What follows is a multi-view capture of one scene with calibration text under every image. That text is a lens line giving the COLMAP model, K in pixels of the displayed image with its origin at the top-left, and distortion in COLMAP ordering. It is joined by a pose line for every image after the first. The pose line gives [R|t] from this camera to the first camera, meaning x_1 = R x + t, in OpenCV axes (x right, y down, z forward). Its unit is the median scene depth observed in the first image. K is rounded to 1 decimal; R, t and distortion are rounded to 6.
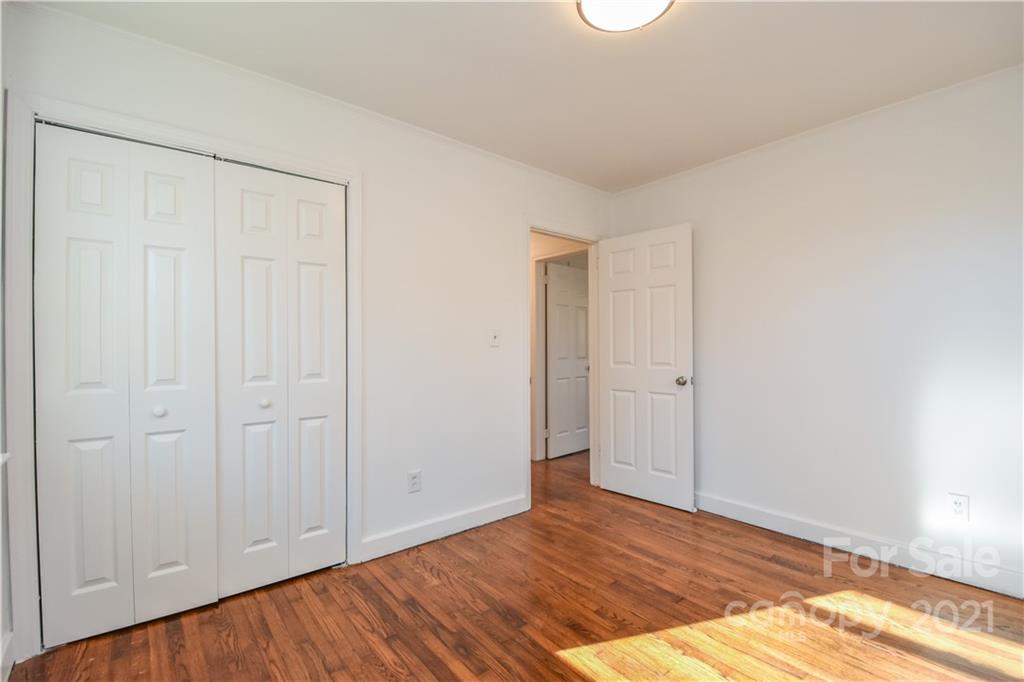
lens RADIAL K [[450.9, 0, 514.5], [0, 450.9, 345.6], [0, 0, 1]] dist [0.000314, -0.011667]
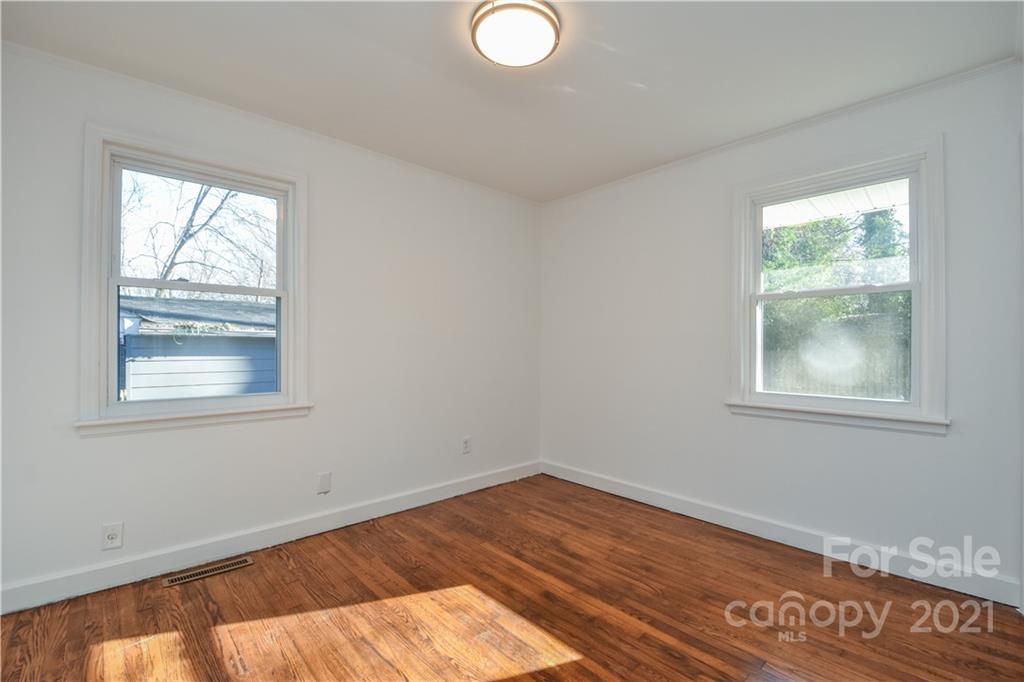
lens RADIAL K [[450.9, 0, 518.9], [0, 450.9, 347.8], [0, 0, 1]] dist [0.000314, -0.011667]
pose [[-0.998542, 0.002179, -0.053936, 0.231379], [0.002250, 0.999997, -0.001269, 0.003663], [0.053933, -0.001389, -0.998544, 1.637463]]
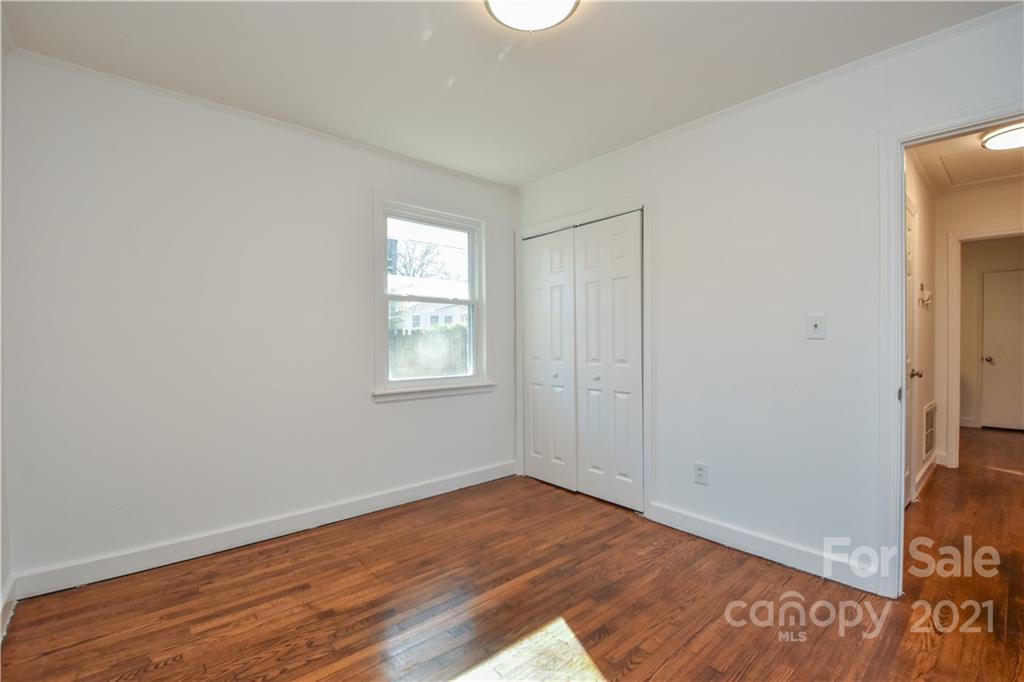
lens RADIAL K [[450.9, 0, 510.4], [0, 450.9, 340.1], [0, 0, 1]] dist [0.000314, -0.011667]
pose [[0.018873, 0.006612, -0.999800, 0.988908], [0.009102, 0.999936, 0.006784, -0.008556], [0.999780, -0.009228, 0.018811, 0.711510]]
